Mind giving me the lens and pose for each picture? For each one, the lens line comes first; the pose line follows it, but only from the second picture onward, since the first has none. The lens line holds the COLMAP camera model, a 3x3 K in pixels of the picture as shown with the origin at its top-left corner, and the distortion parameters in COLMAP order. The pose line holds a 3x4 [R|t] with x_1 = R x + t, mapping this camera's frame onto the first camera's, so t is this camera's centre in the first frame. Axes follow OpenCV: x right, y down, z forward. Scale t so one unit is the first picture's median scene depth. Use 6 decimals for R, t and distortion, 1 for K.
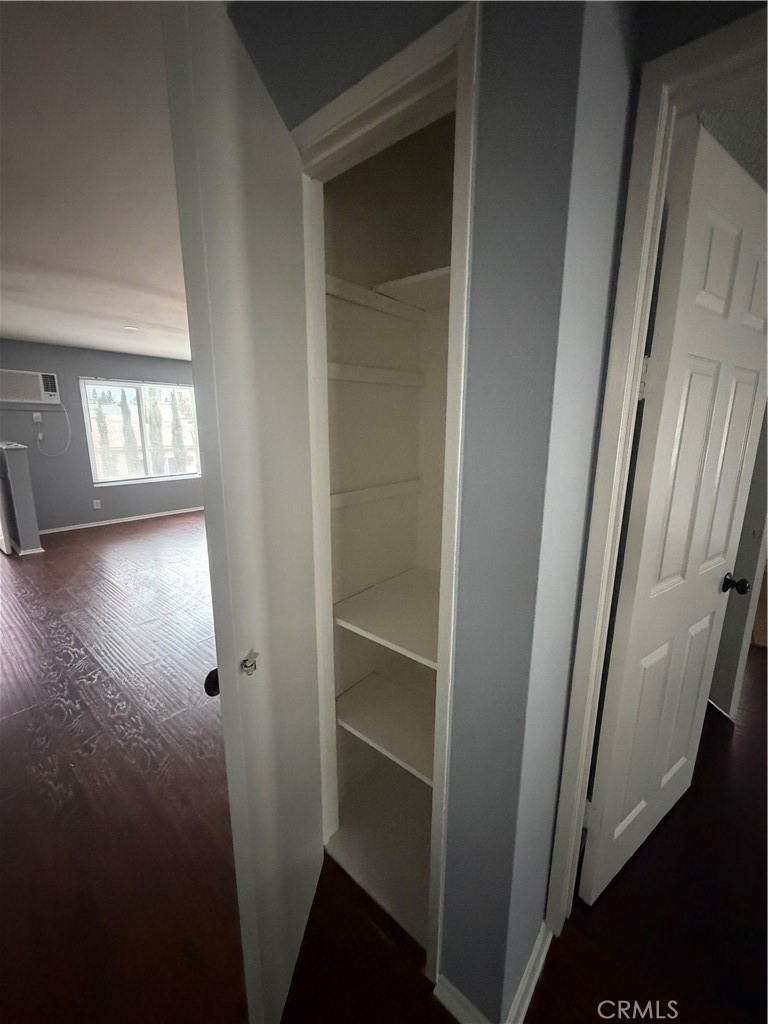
lens RADIAL K [[402.8, 0, 387.9], [0, 402.8, 511.8], [0, 0, 1]] dist [-0.003667, 0.000113]
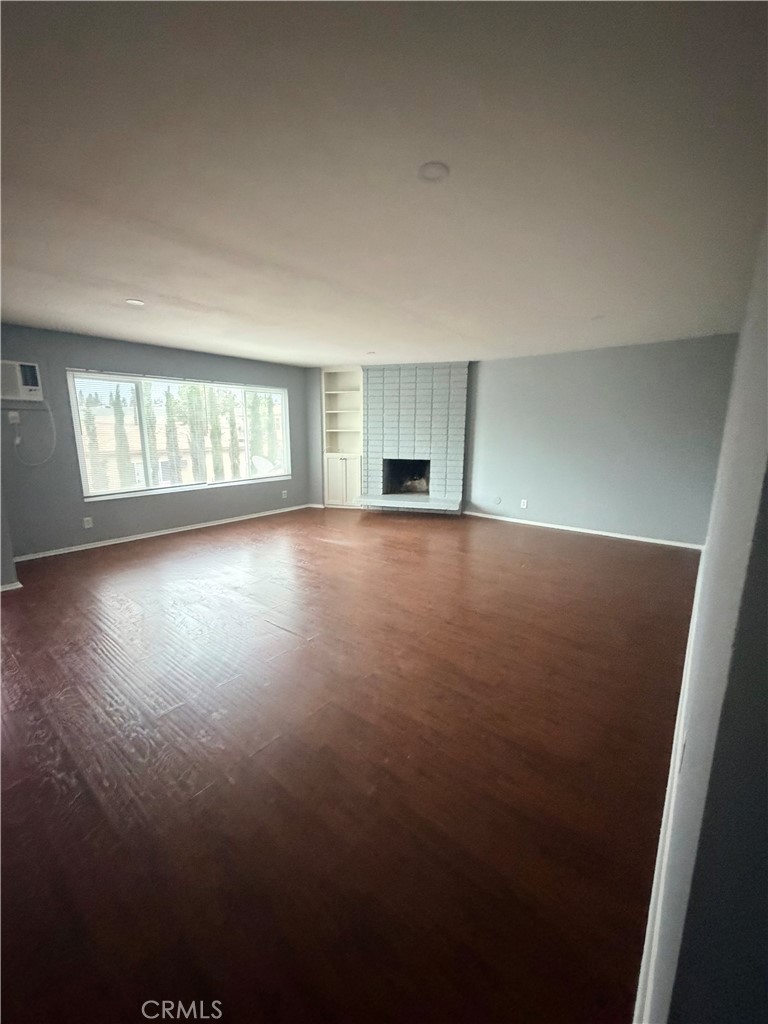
lens RADIAL K [[402.8, 0, 386.1], [0, 402.8, 510.2], [0, 0, 1]] dist [-0.003667, 0.000113]
pose [[0.999811, -0.006328, 0.018380, -0.140922], [0.006482, 0.999944, -0.008314, -0.037486], [-0.018326, 0.008431, 0.999797, 0.180550]]
